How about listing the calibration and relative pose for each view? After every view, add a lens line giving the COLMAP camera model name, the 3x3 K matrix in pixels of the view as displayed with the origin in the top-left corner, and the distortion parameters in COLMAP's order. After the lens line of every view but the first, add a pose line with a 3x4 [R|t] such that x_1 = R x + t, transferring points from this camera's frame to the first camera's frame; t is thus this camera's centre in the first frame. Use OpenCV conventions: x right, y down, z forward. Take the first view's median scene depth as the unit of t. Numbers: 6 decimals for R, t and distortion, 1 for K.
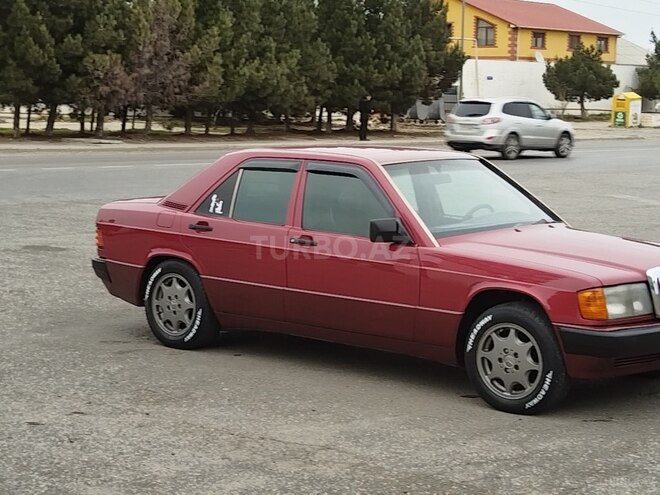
lens RADIAL K [[1411.8, 0, 331.3], [0, 1411.8, 252.0], [0, 0, 1]] dist [0.101540, 0.000000]
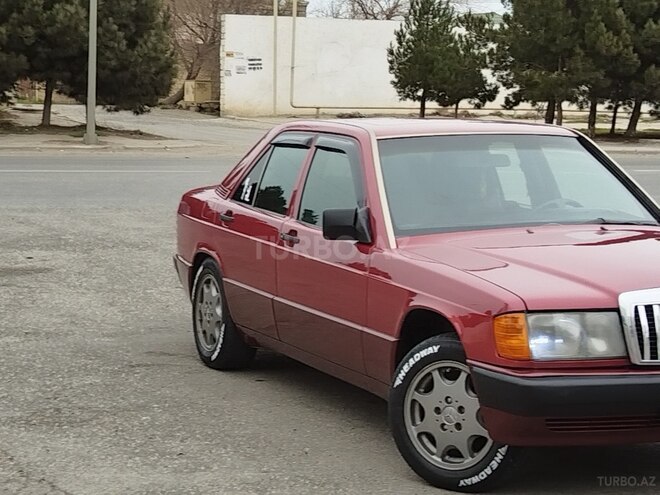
lens RADIAL K [[1595.4, 0, 328.1], [0, 1595.4, 245.6], [0, 0, 1]] dist [0.095255, 0.000000]
pose [[0.889674, 0.042628, -0.454602, 0.369027], [-0.051607, 0.998640, -0.007354, 0.002037], [0.453671, 0.030004, 0.890664, 0.222249]]
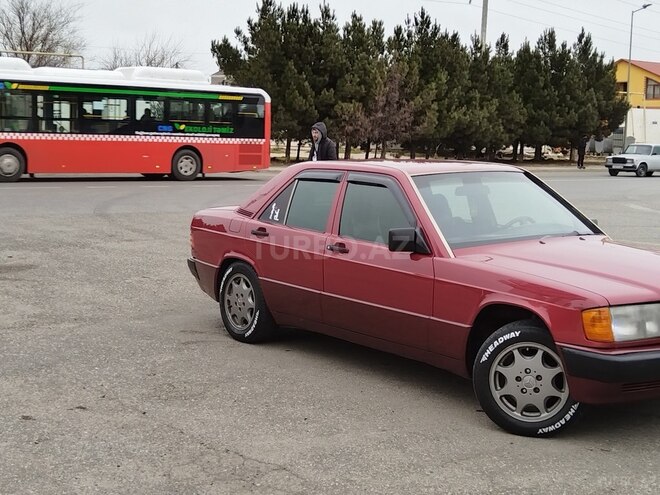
lens RADIAL K [[991.3, 0, 331.9], [0, 991.3, 234.0], [0, 0, 1]] dist [0.020925, 0.000000]
pose [[0.976065, 0.024820, -0.216057, 0.127266], [-0.027816, 0.999554, -0.010833, -0.009637], [0.215692, 0.016583, 0.976321, 0.263805]]
